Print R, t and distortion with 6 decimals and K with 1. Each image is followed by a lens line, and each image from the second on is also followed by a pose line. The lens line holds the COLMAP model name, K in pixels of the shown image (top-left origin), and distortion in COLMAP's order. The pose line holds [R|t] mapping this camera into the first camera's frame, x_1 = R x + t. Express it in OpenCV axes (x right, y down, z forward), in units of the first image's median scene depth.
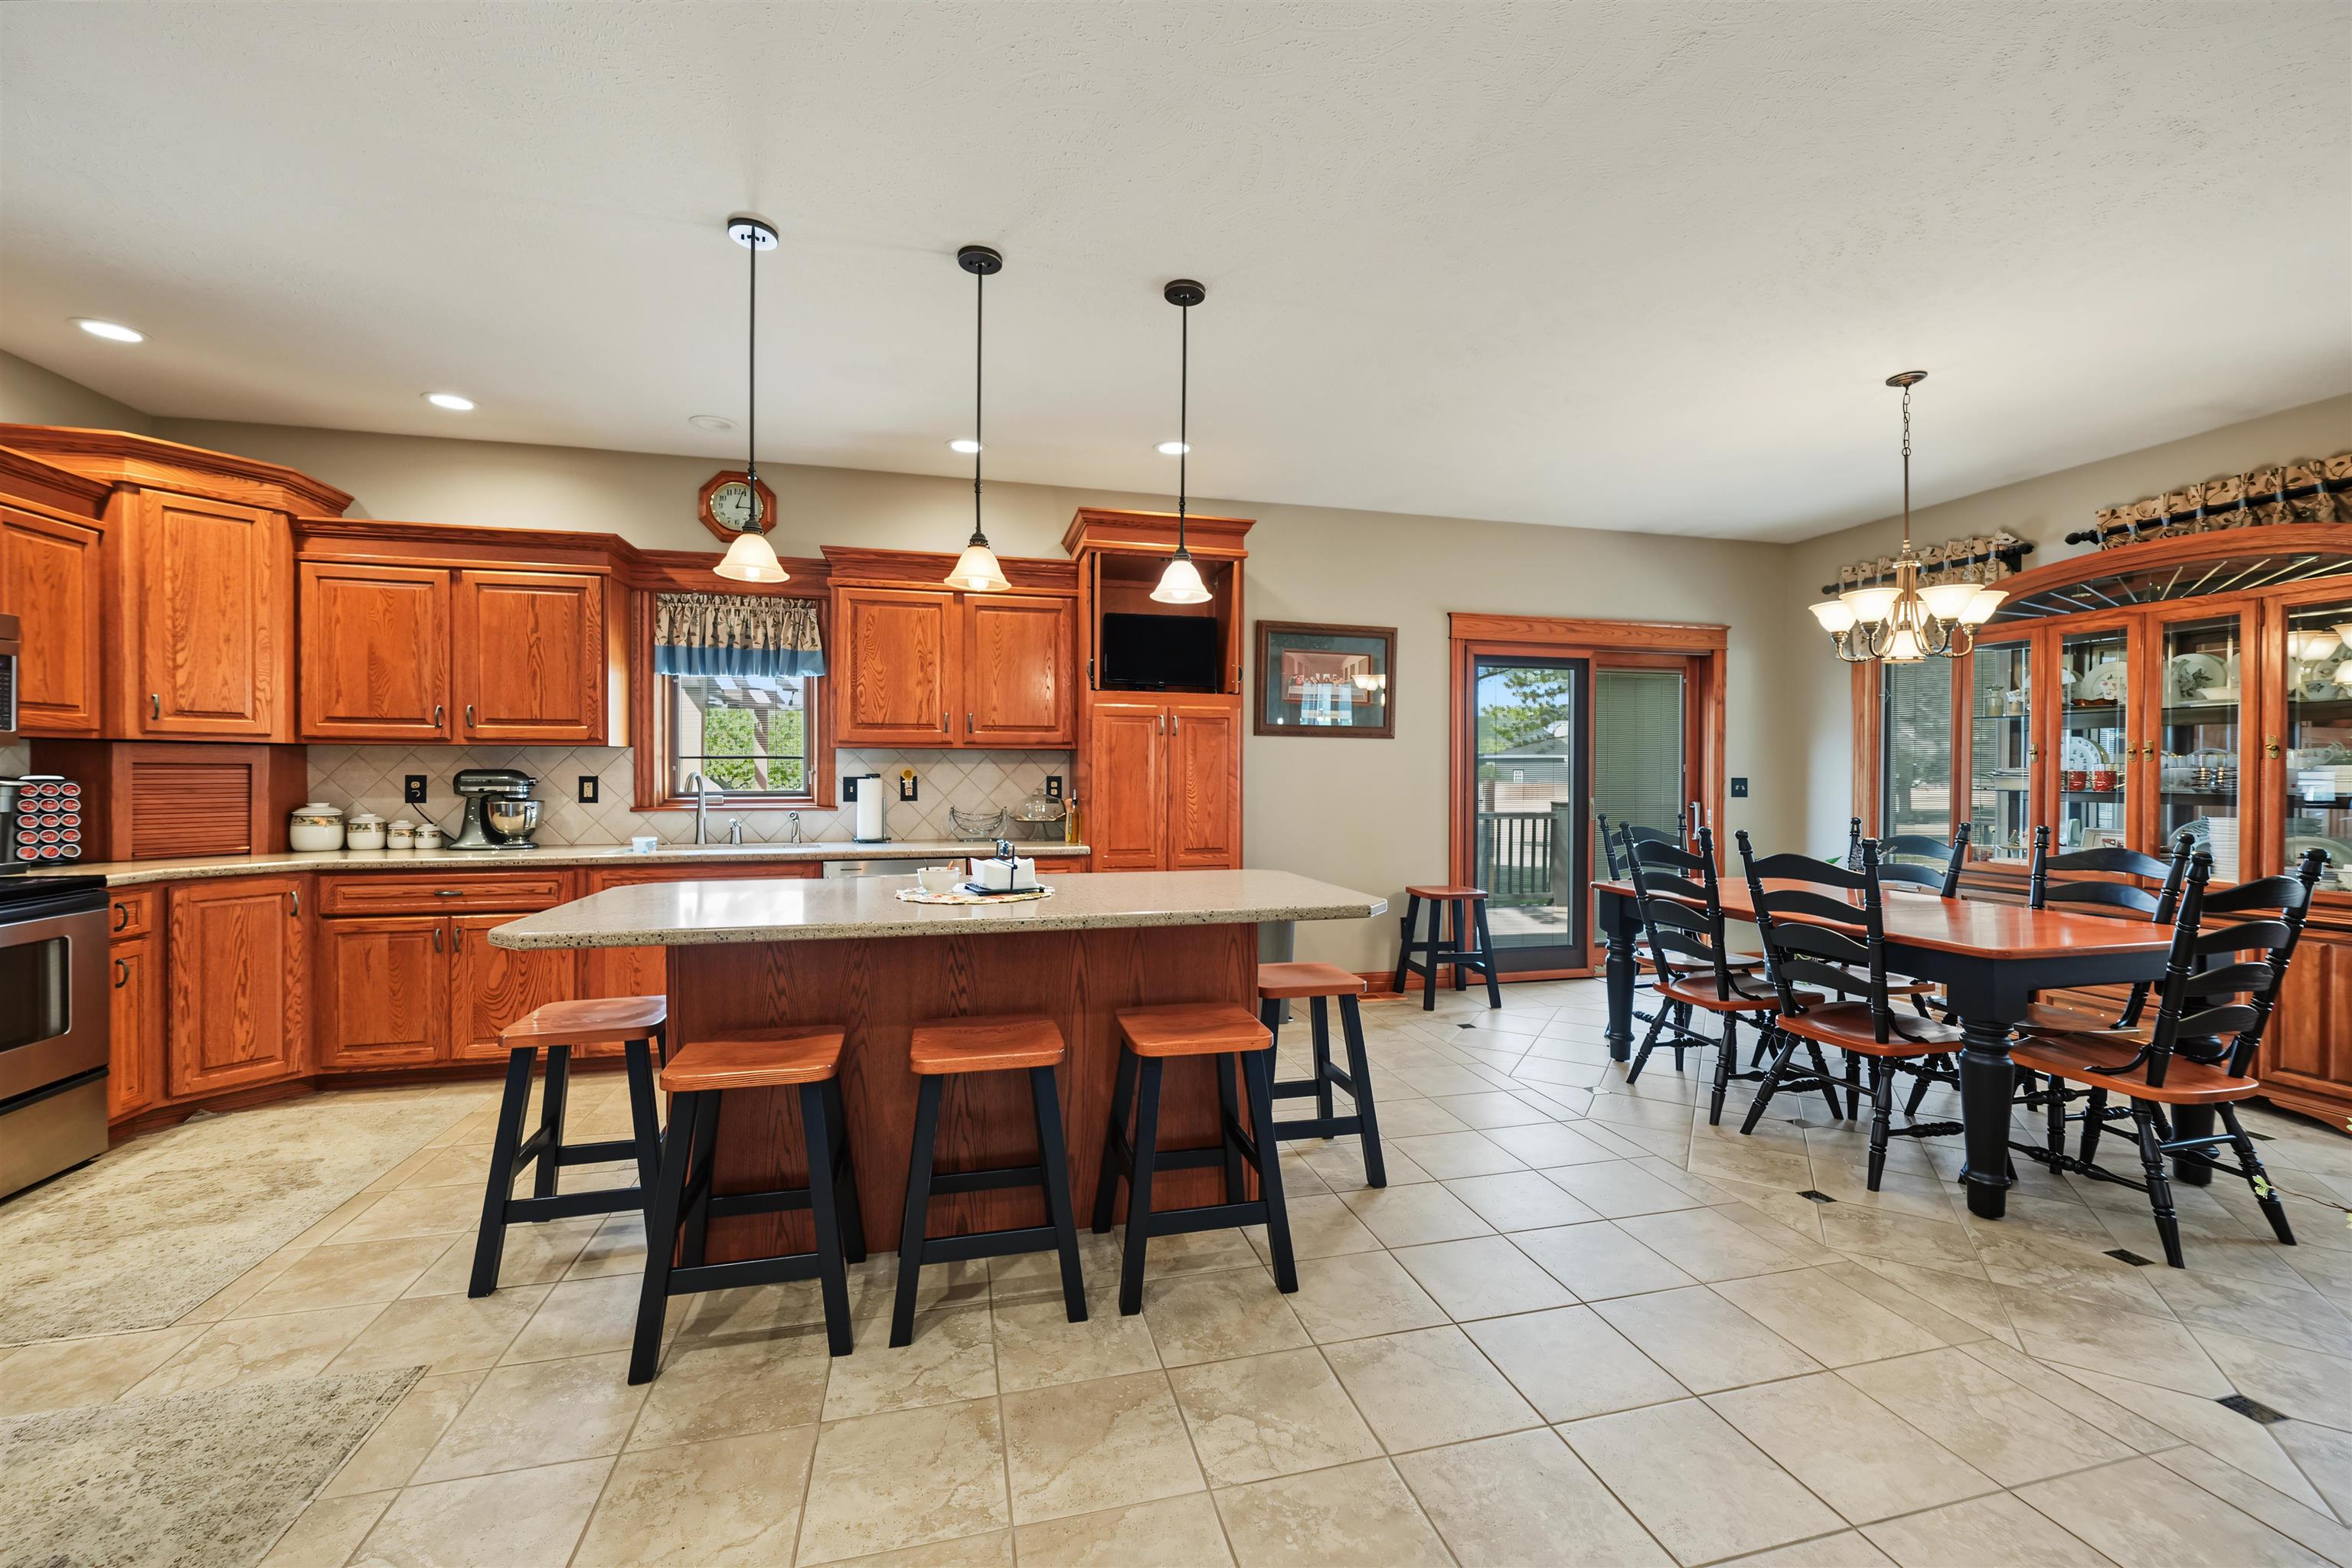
lens RADIAL K [[943.5, 0, 1184.5], [0, 943.5, 779.6], [0, 0, 1]] dist [-0.001536, -0.000344]
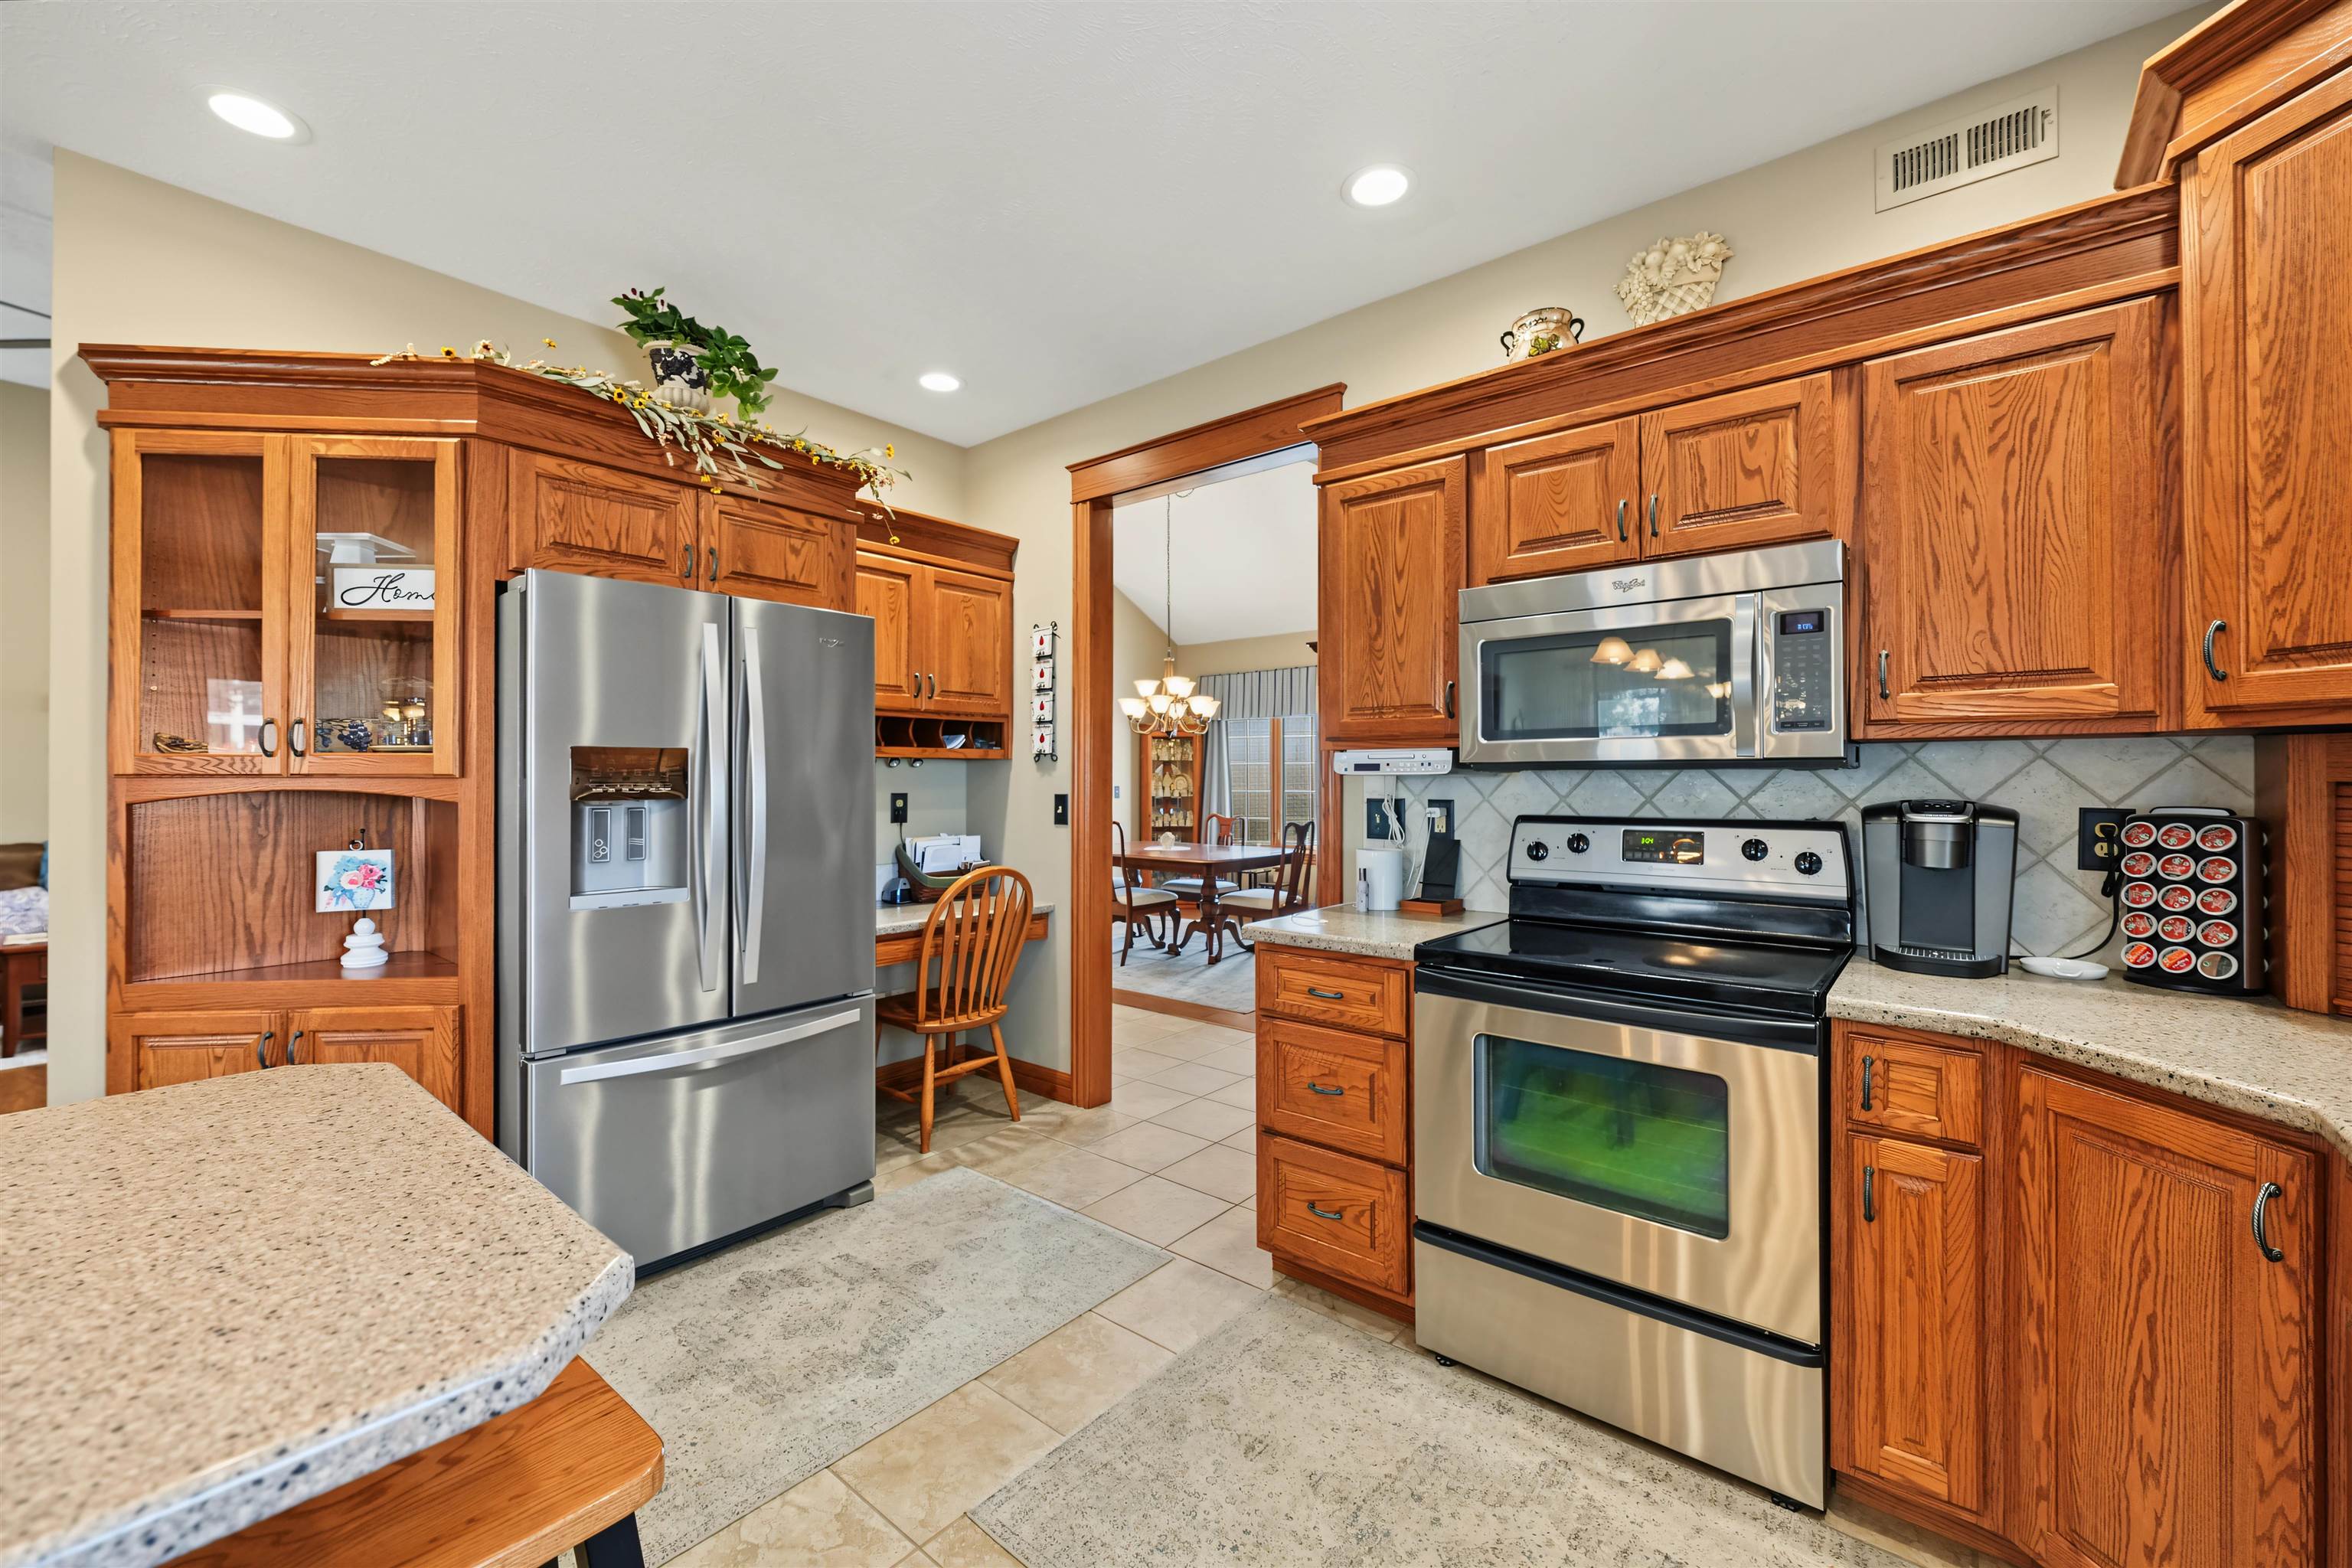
lens RADIAL K [[943.5, 0, 1190.7], [0, 943.5, 775.0], [0, 0, 1]] dist [-0.001536, -0.000344]
pose [[-0.805896, -0.004415, -0.592041, -0.426766], [-0.006692, 0.999976, 0.001651, -0.017013], [0.592019, 0.005292, -0.805906, 0.963879]]
